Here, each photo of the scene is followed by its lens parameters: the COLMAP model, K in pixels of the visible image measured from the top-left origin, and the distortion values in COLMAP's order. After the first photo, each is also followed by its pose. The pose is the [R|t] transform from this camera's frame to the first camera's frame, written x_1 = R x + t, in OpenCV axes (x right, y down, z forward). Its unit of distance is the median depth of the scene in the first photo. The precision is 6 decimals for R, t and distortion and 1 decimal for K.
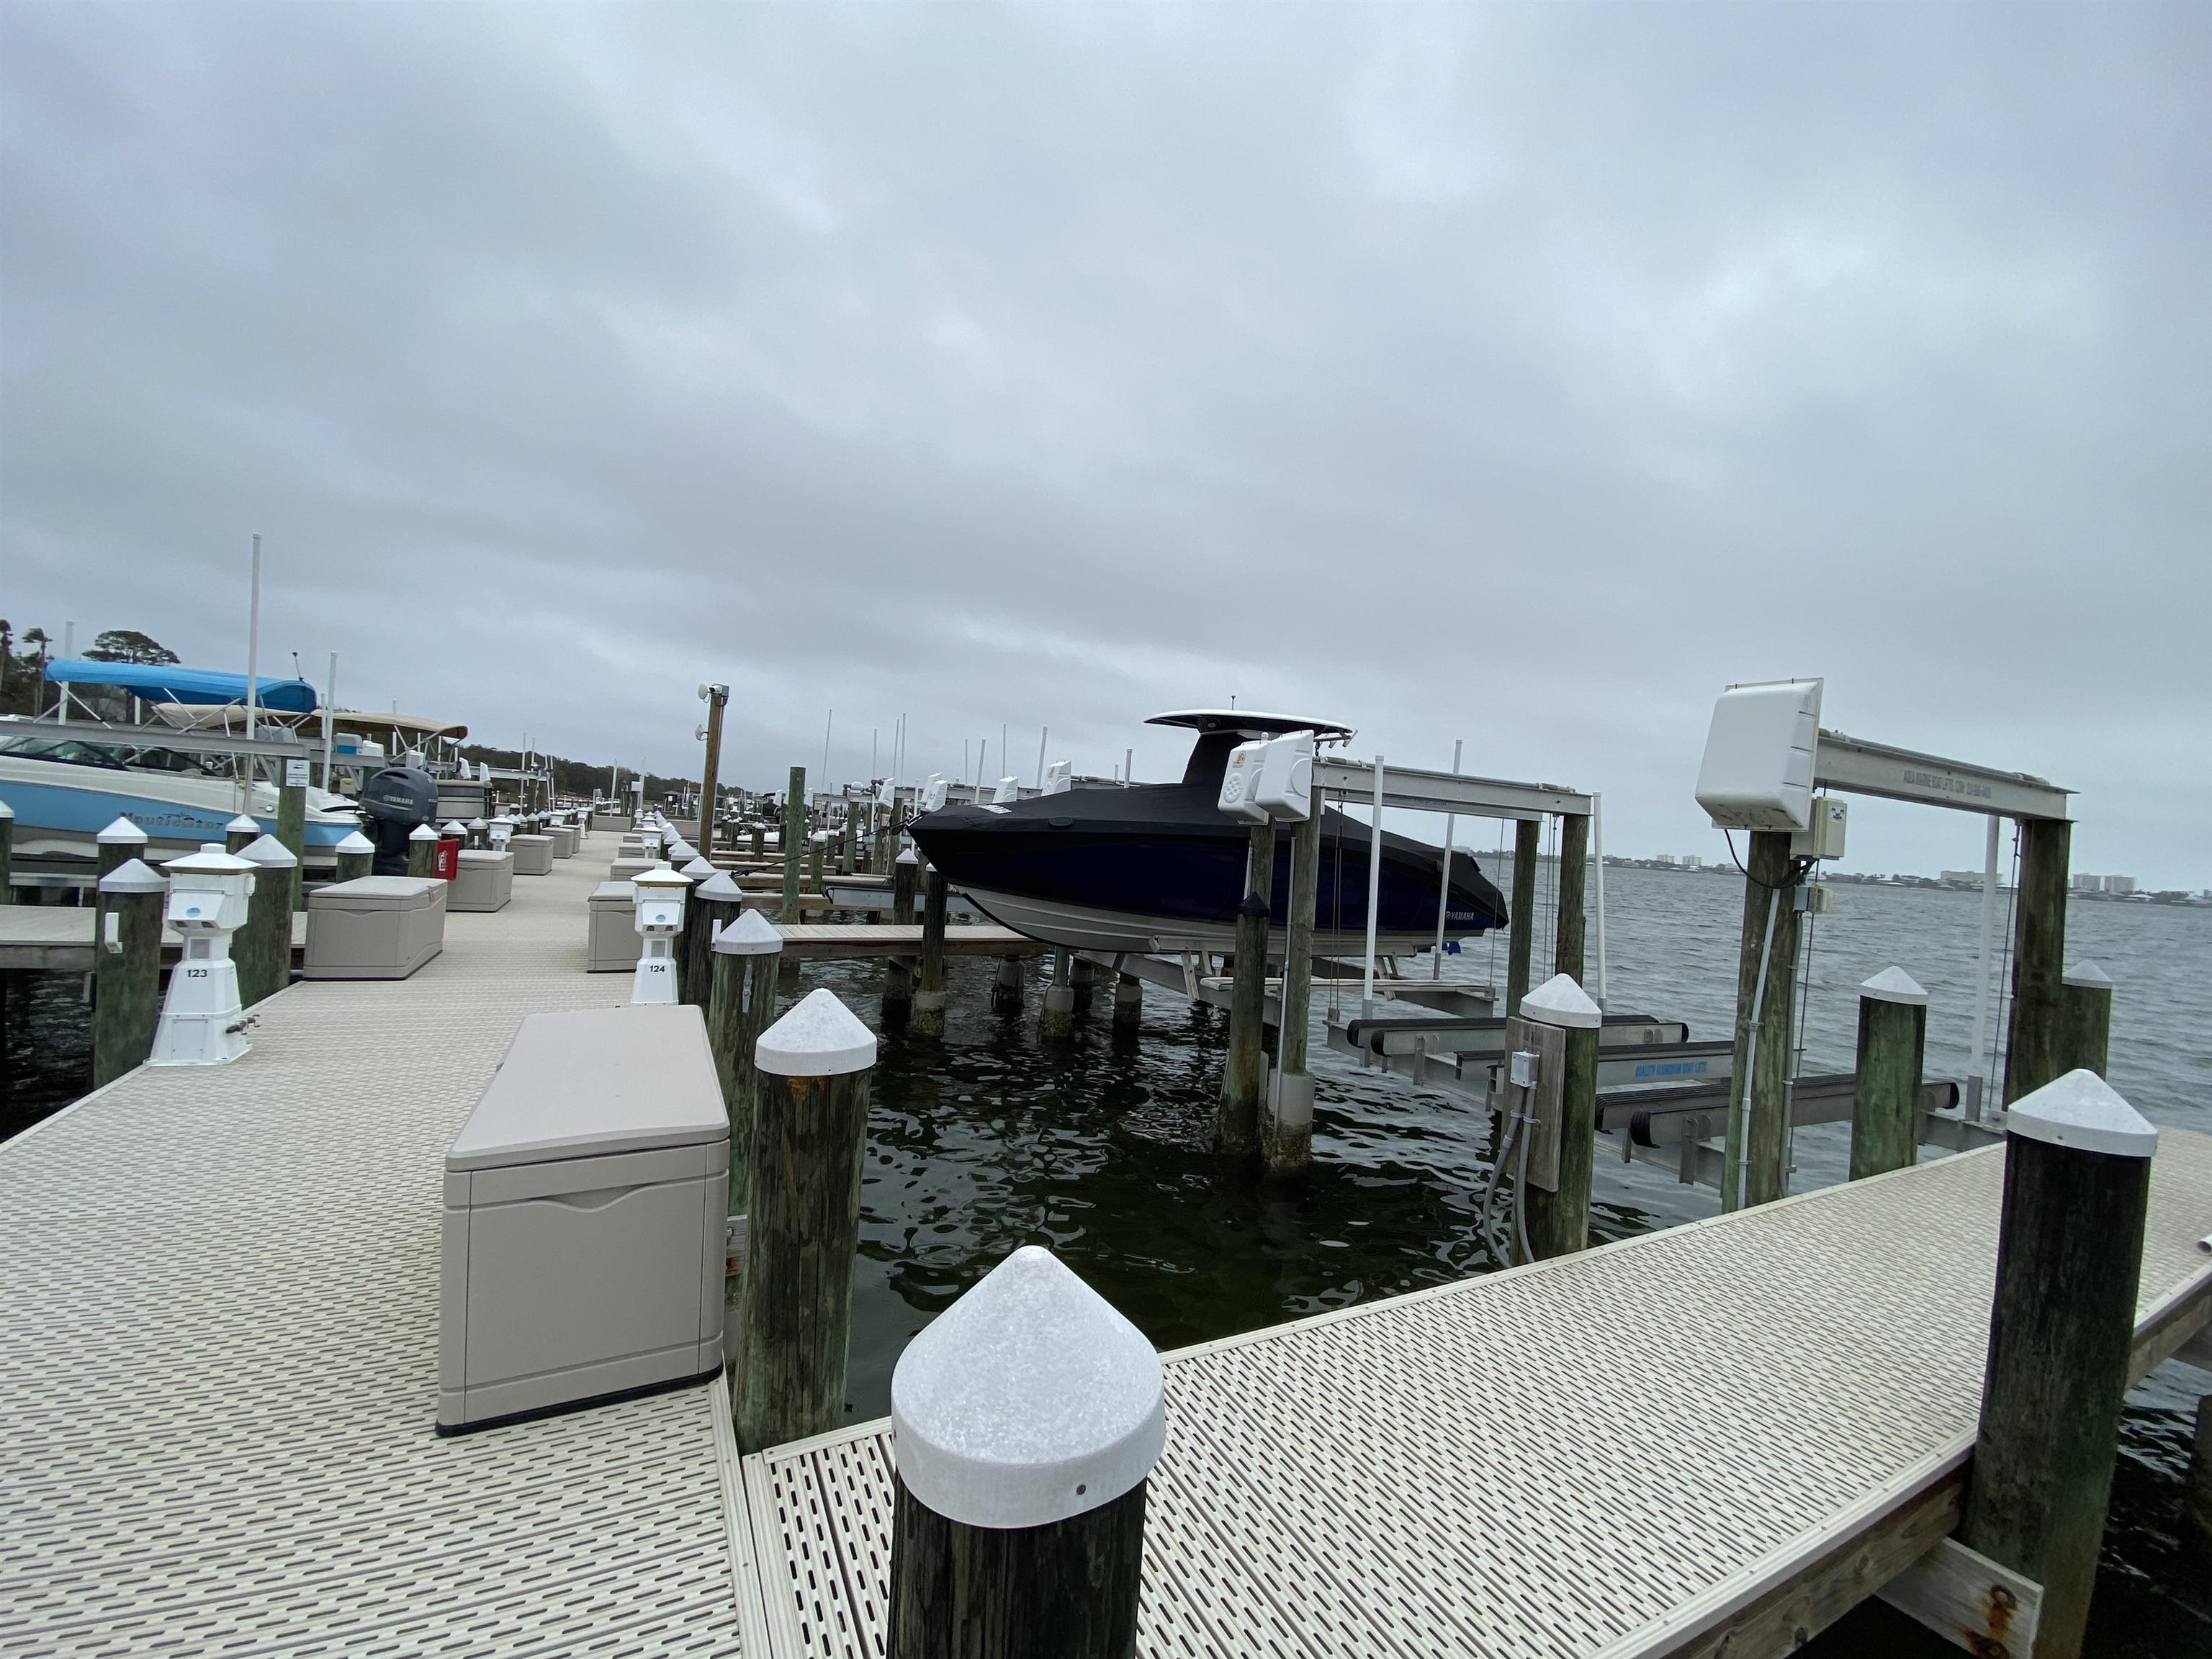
lens RADIAL K [[901.7, 0, 1106.0], [0, 901.7, 829.5], [0, 0, 1]] dist [0.047460, -0.036843]
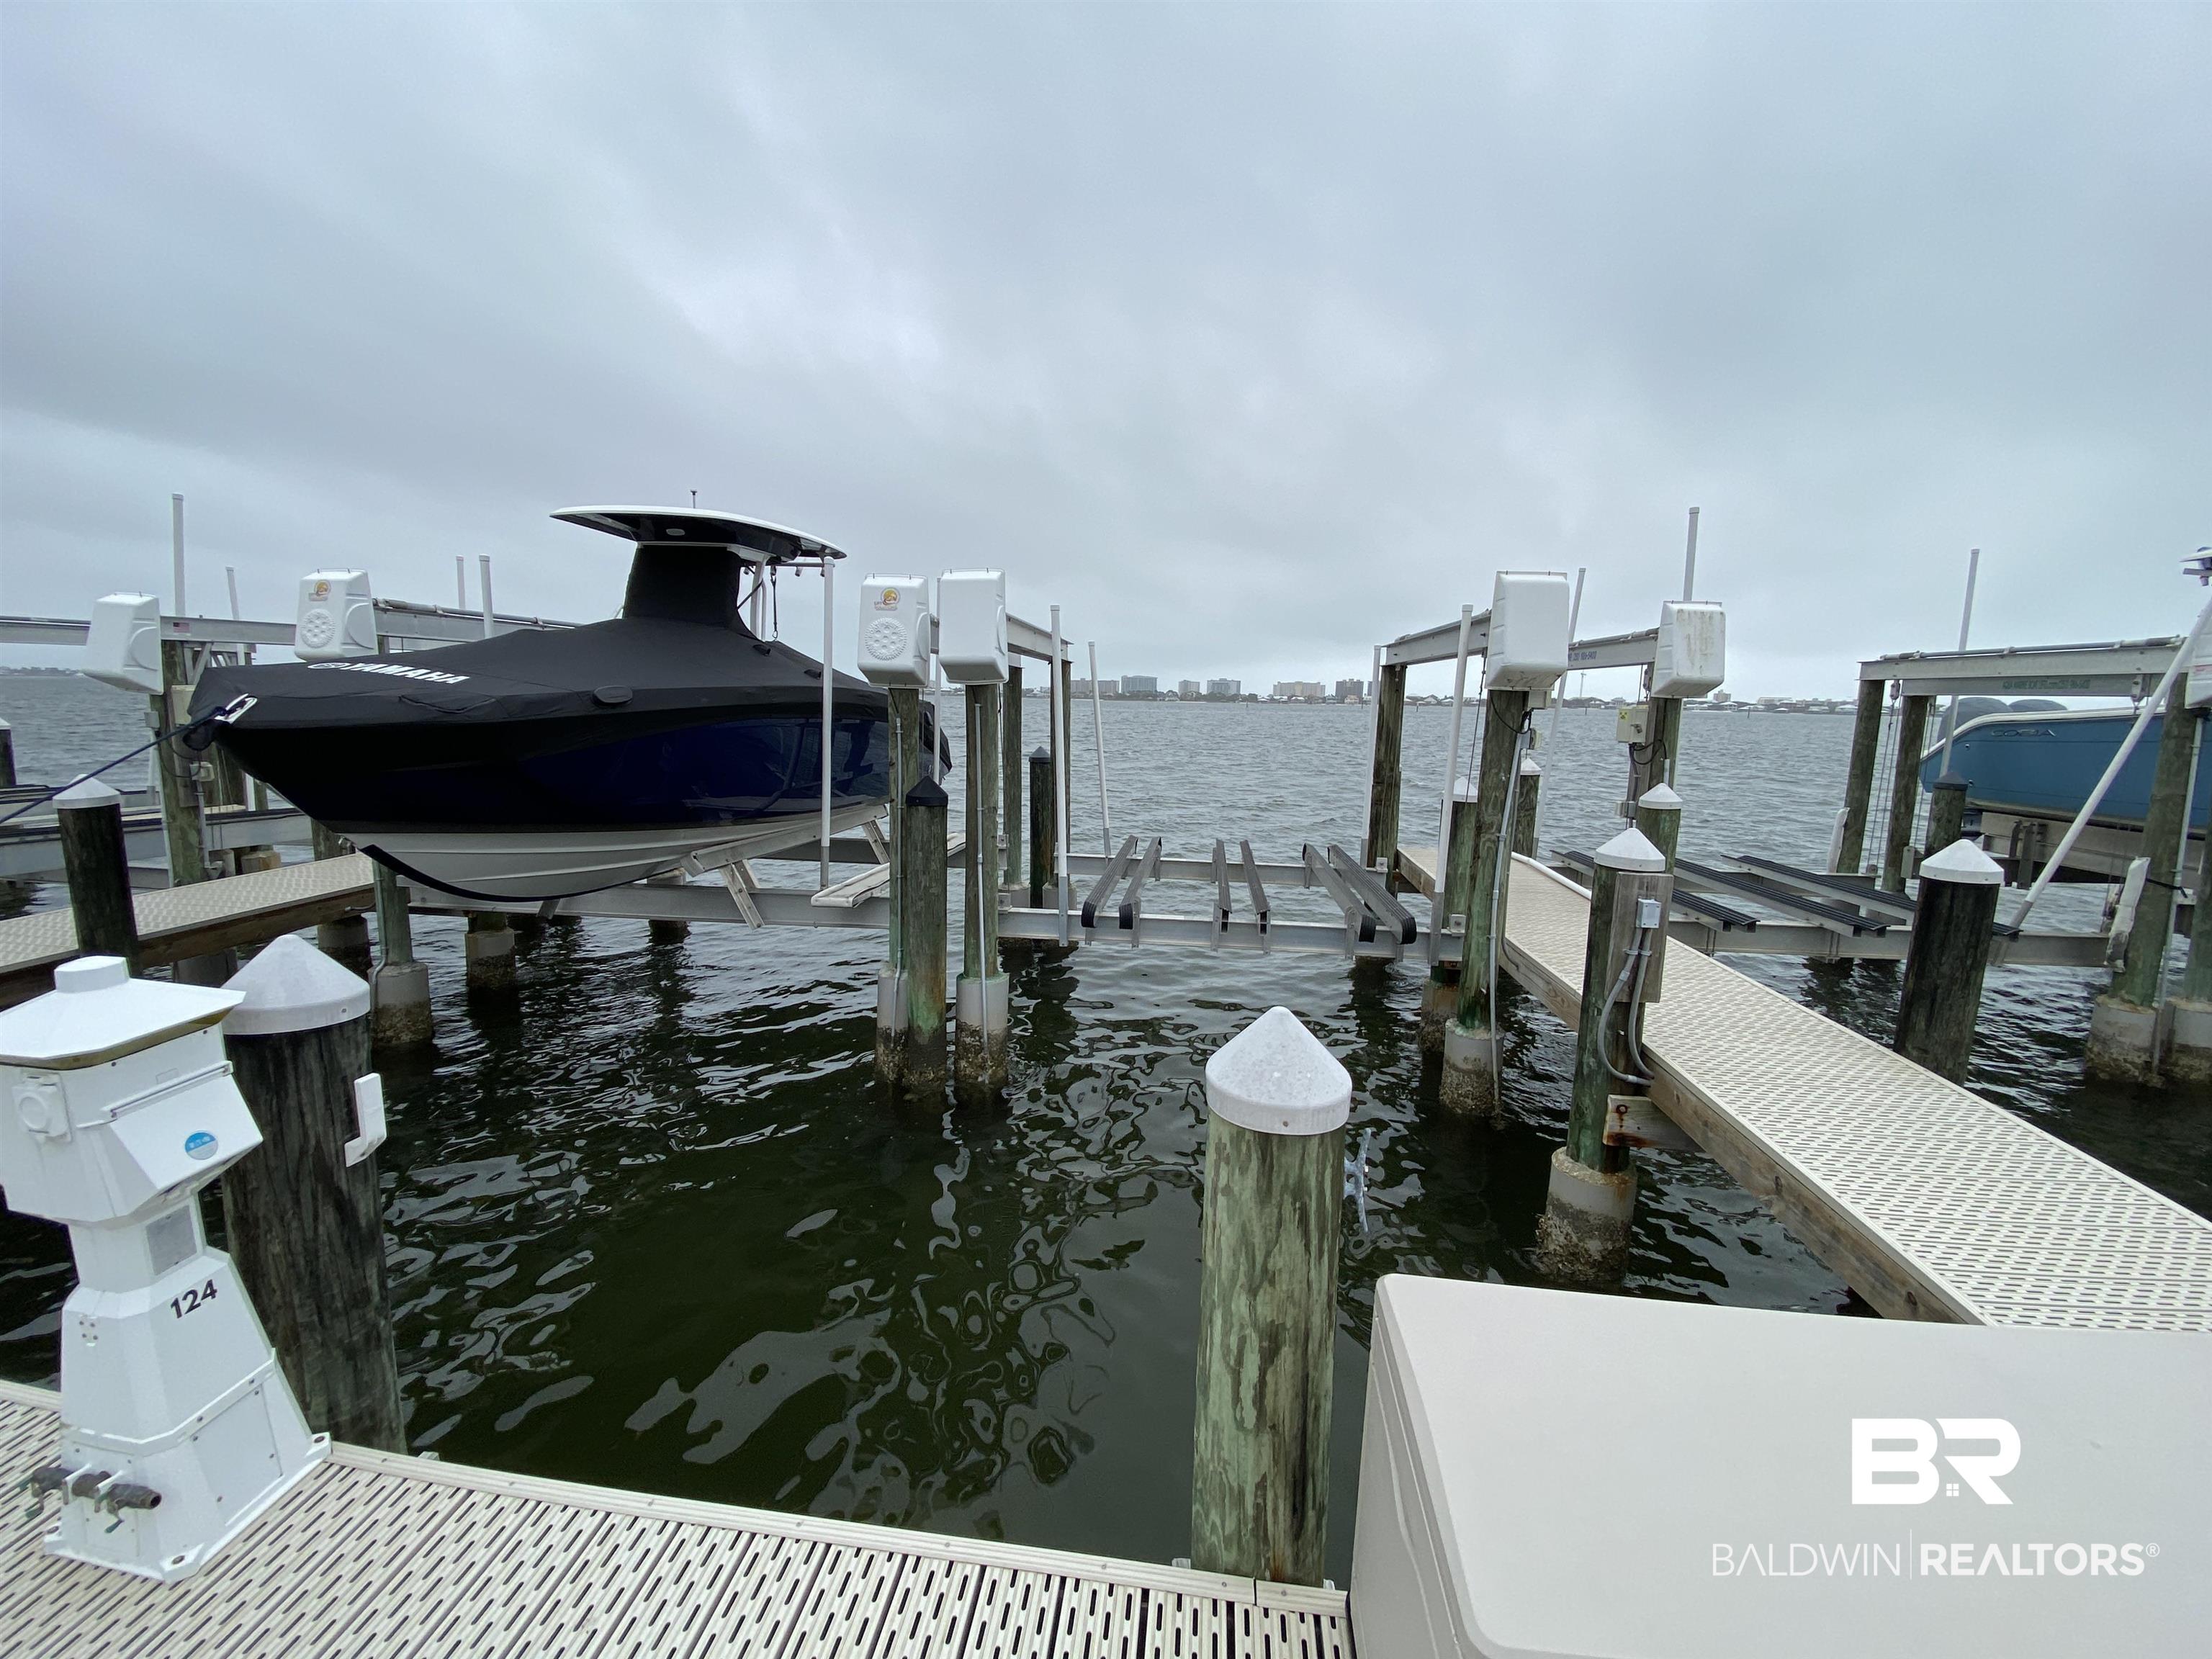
lens RADIAL K [[901.7, 0, 1106.0], [0, 901.7, 829.5], [0, 0, 1]] dist [0.047460, -0.036843]
pose [[0.578061, -0.168521, 0.798402, -0.306533], [0.021757, 0.981277, 0.191369, -0.023916], [-0.815703, -0.093253, 0.570905, 0.349660]]
